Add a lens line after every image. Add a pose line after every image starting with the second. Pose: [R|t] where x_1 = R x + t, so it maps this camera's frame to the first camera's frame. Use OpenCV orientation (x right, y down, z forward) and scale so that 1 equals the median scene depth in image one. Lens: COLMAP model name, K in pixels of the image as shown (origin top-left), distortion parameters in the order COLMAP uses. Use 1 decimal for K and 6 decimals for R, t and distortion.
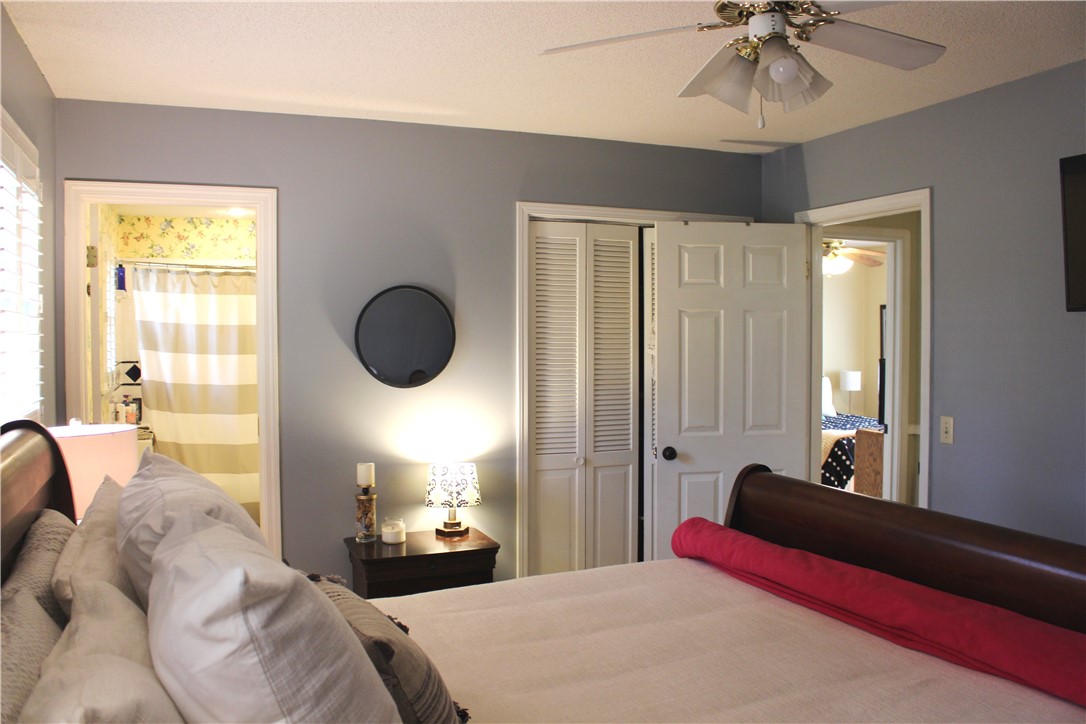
lens RADIAL K [[901.2, 0, 540.0], [0, 901.2, 358.7], [0, 0, 1]] dist [-0.052459, 0.020697]
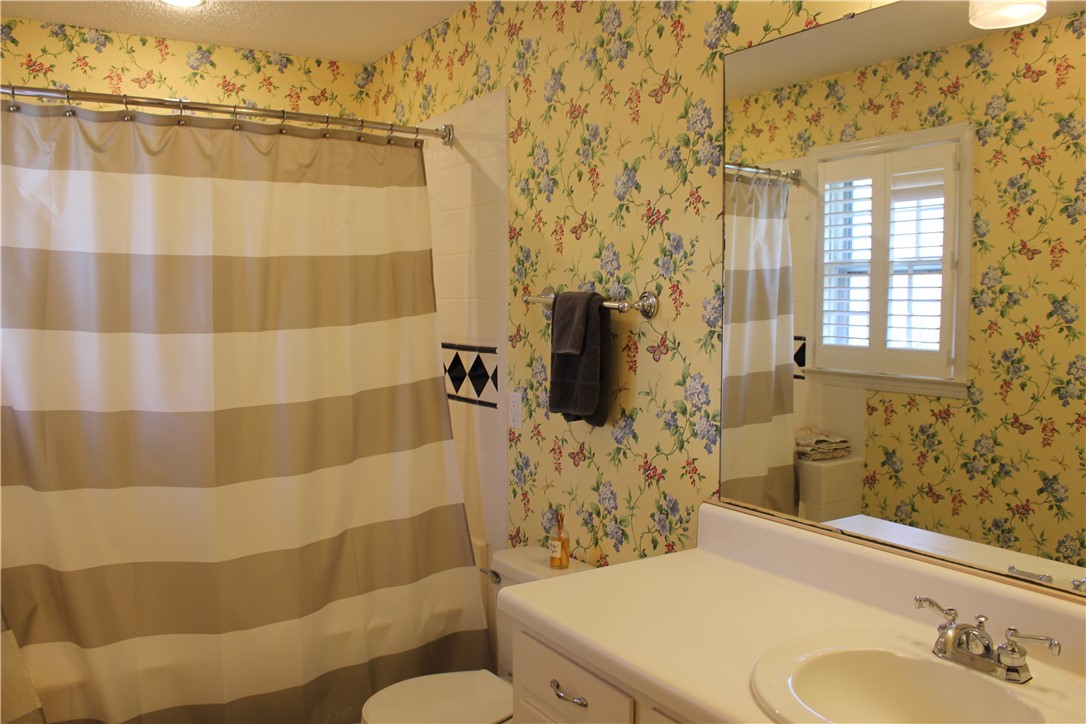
lens RADIAL K [[901.2, 0, 549.4], [0, 901.2, 363.6], [0, 0, 1]] dist [-0.052459, 0.020697]
pose [[0.983999, -0.005666, 0.178086, -0.263566], [-0.000432, 0.999416, 0.034183, -0.004566], [-0.178176, -0.033713, 0.983421, 0.593905]]
